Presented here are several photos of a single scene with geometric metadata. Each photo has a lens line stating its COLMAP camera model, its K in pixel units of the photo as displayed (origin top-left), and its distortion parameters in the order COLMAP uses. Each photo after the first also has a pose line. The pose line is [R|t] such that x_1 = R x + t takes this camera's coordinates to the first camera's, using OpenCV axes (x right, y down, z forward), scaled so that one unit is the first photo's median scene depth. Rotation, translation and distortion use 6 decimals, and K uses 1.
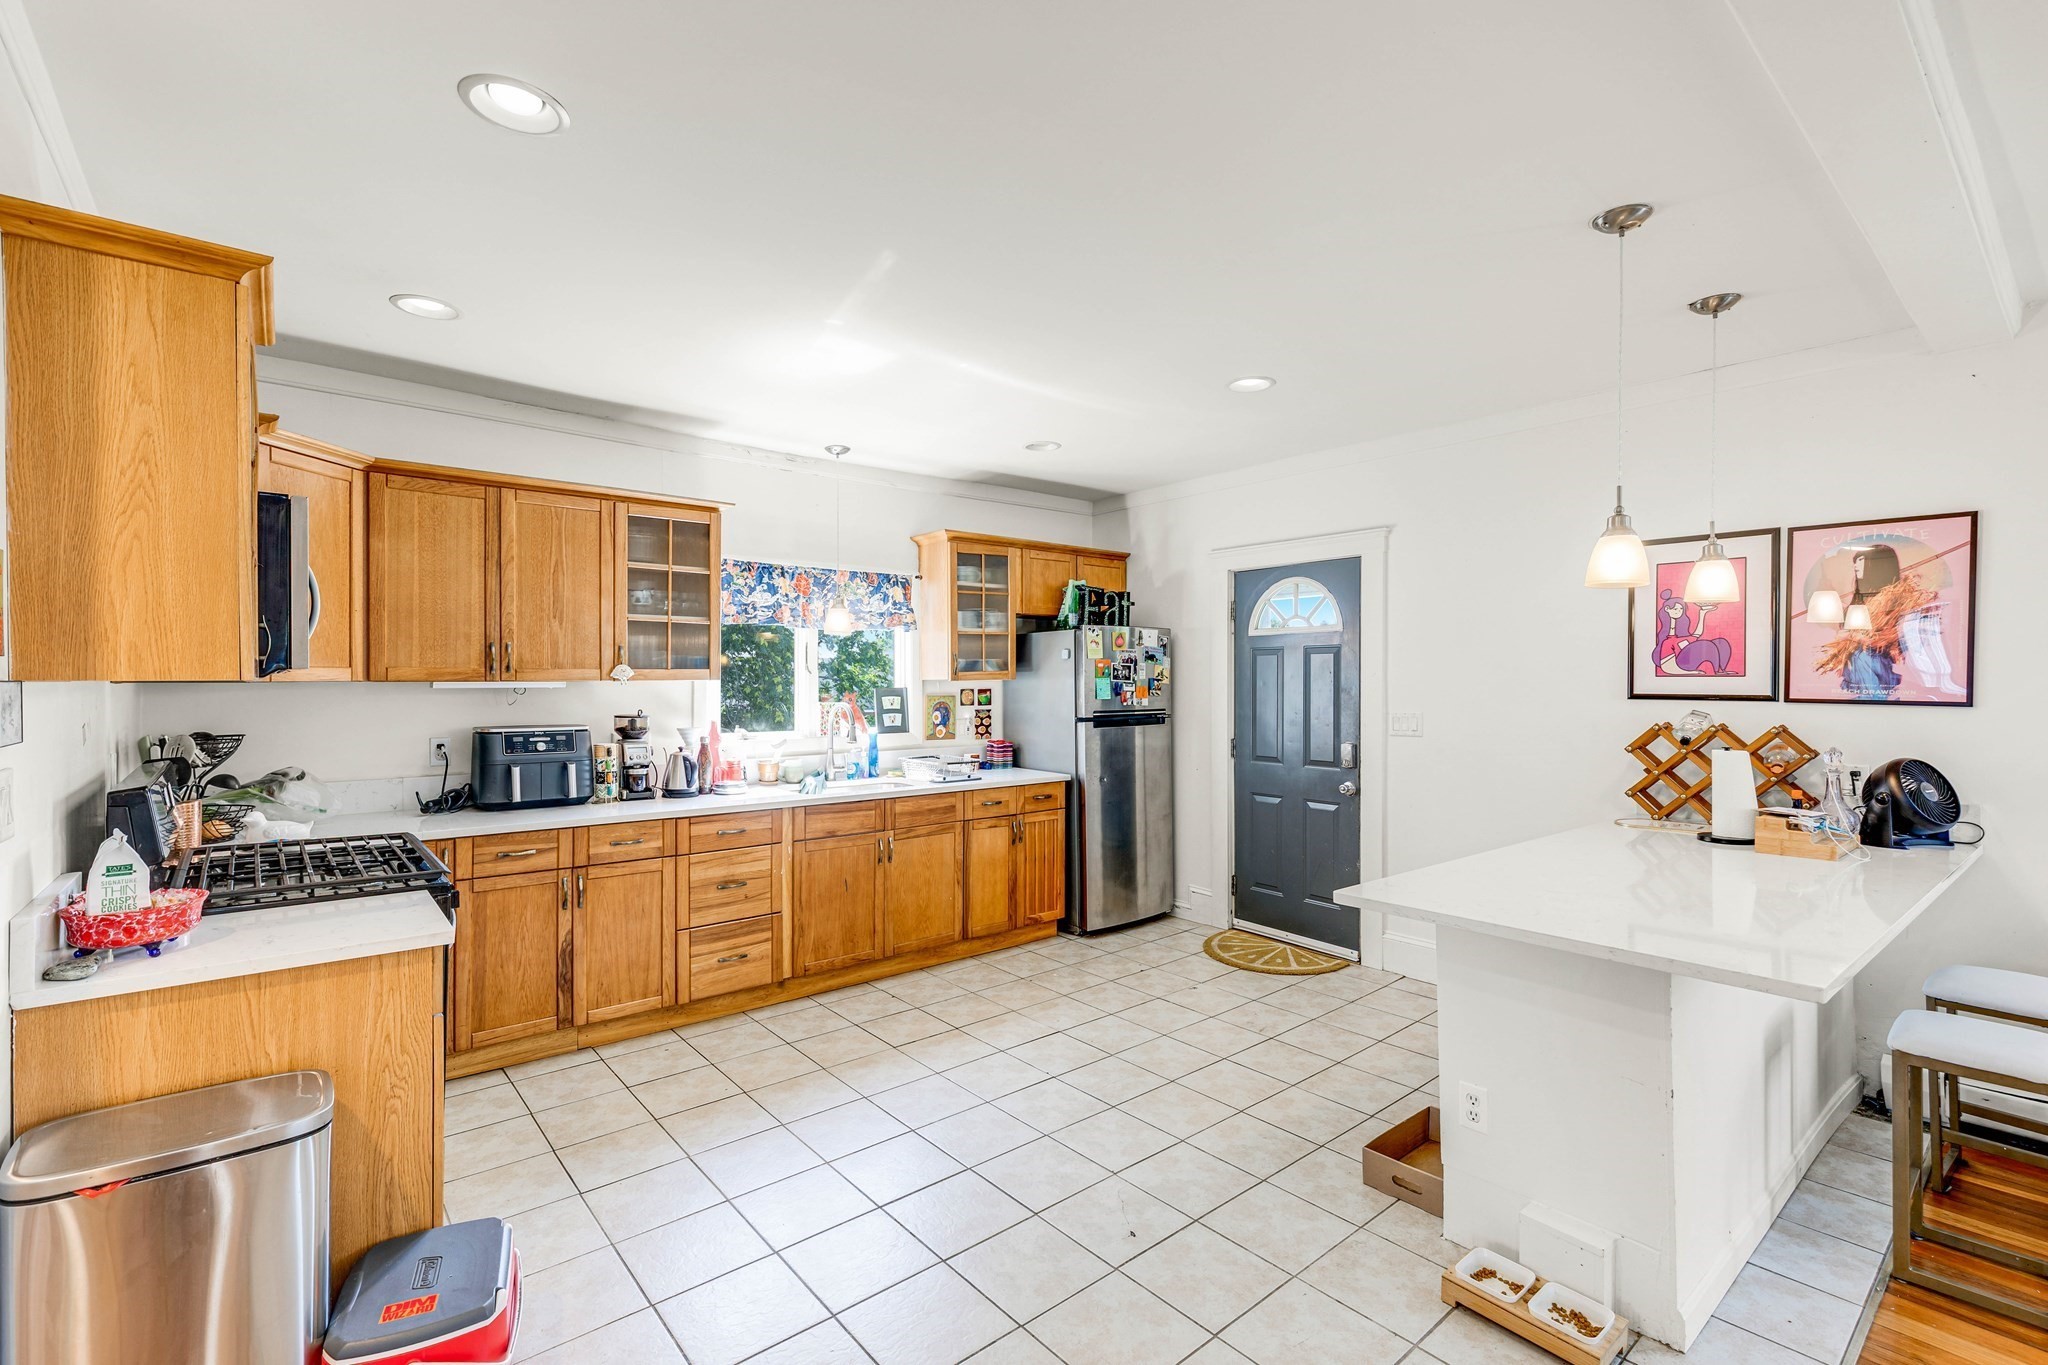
lens RADIAL K [[922.8, 0, 1030.7], [0, 922.8, 691.6], [0, 0, 1]] dist [0.002260, 0.000196]
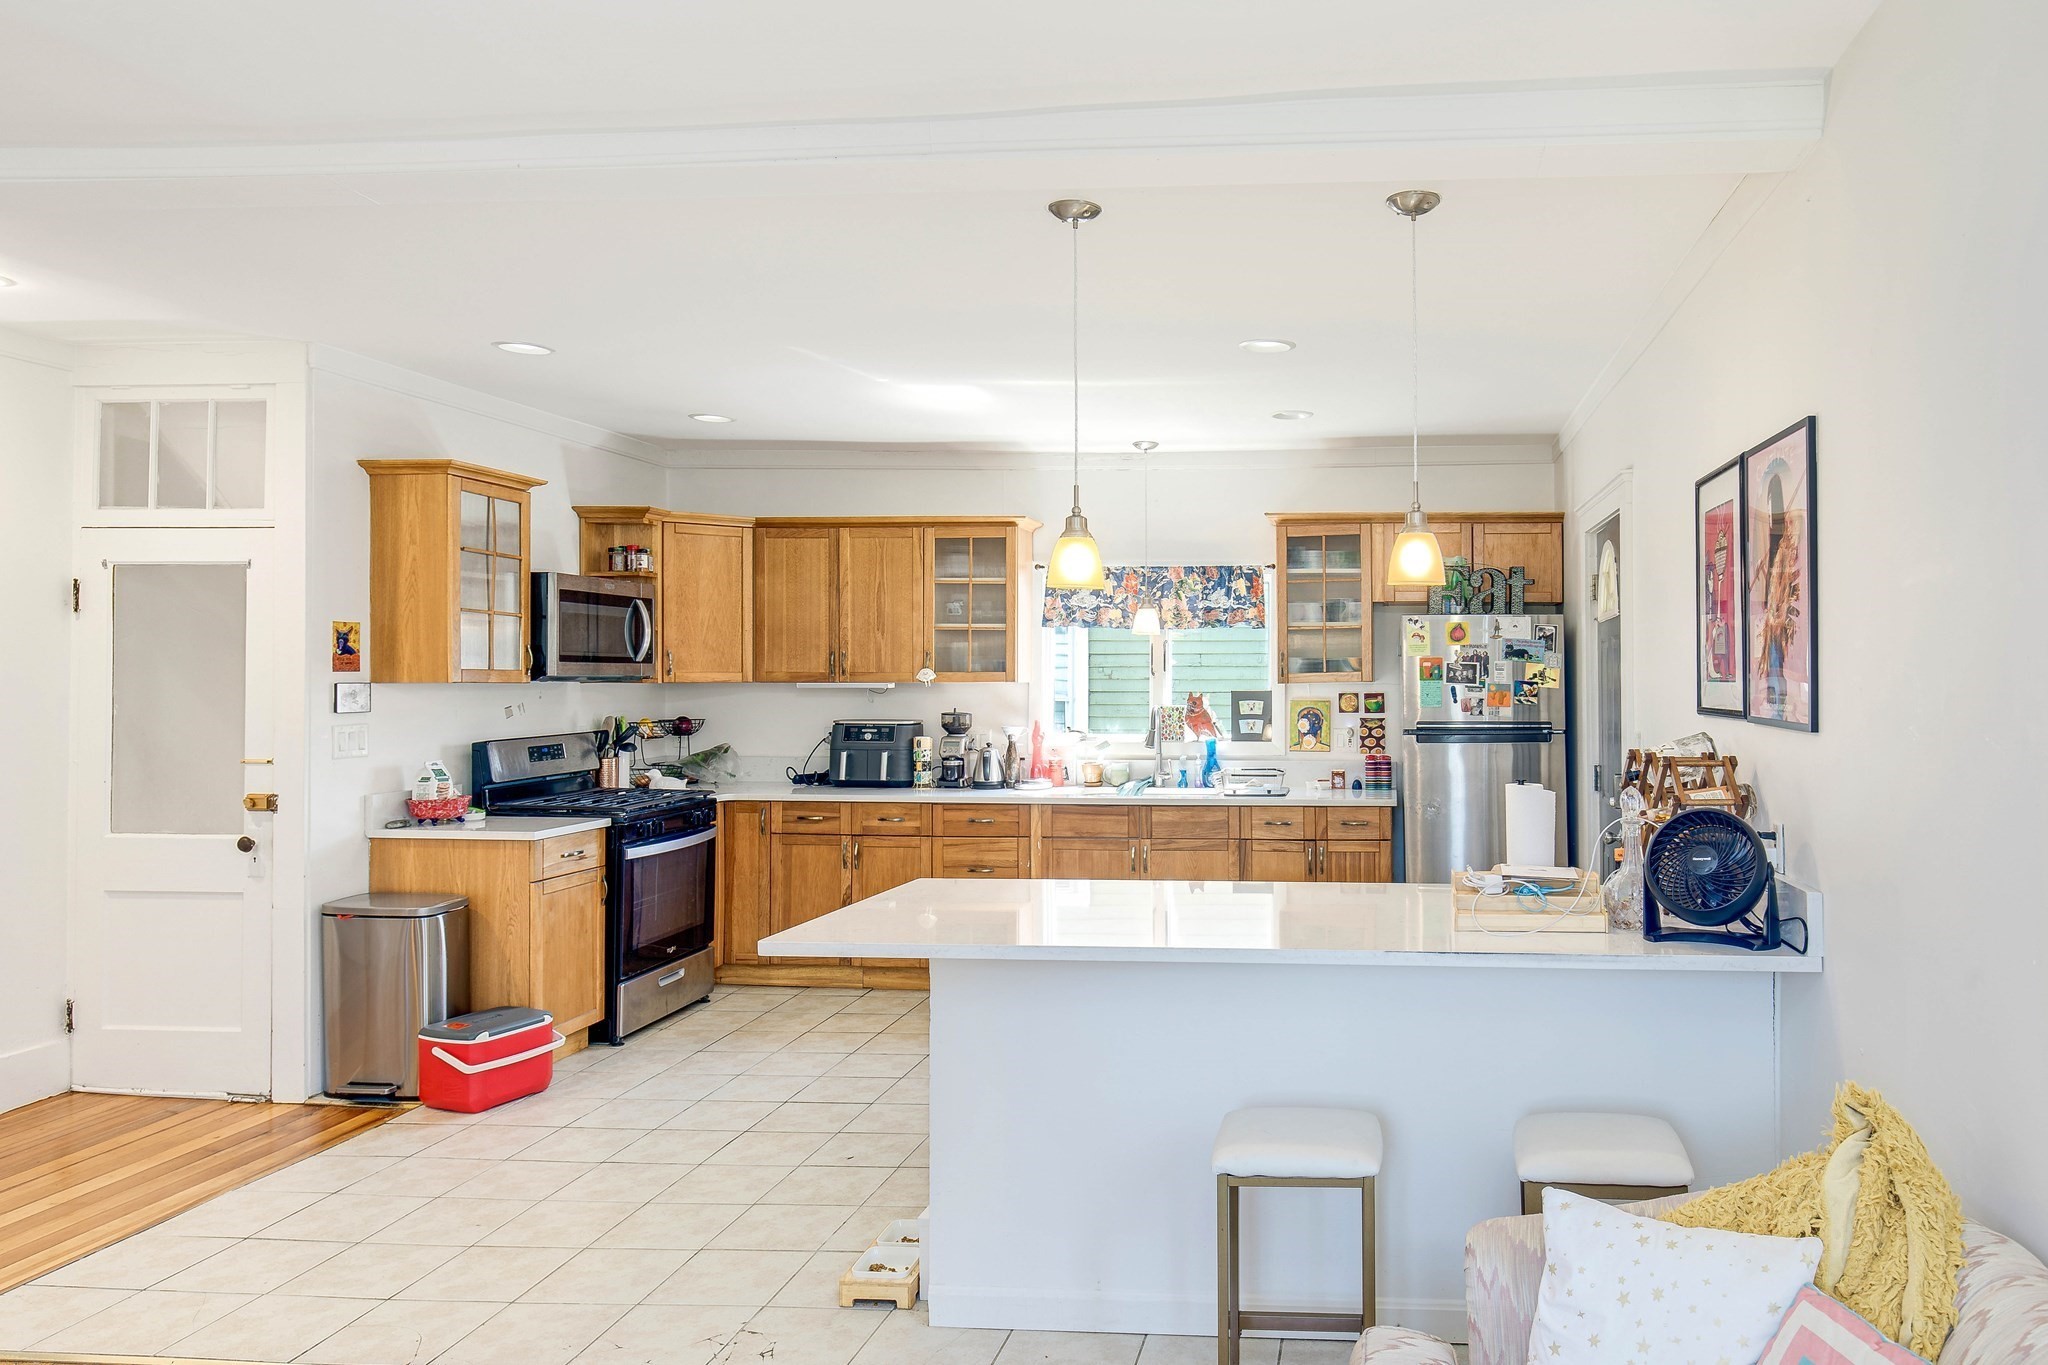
lens RADIAL K [[1161.1, 0, 1024.0], [0, 1161.1, 682.5], [0, 0, 1]] dist [-0.000658, 0.000079]
pose [[0.718422, 0.004107, -0.695595, 0.623204], [-0.010621, 0.999931, -0.005065, -0.005337], [0.695526, 0.011027, 0.718416, 0.043200]]
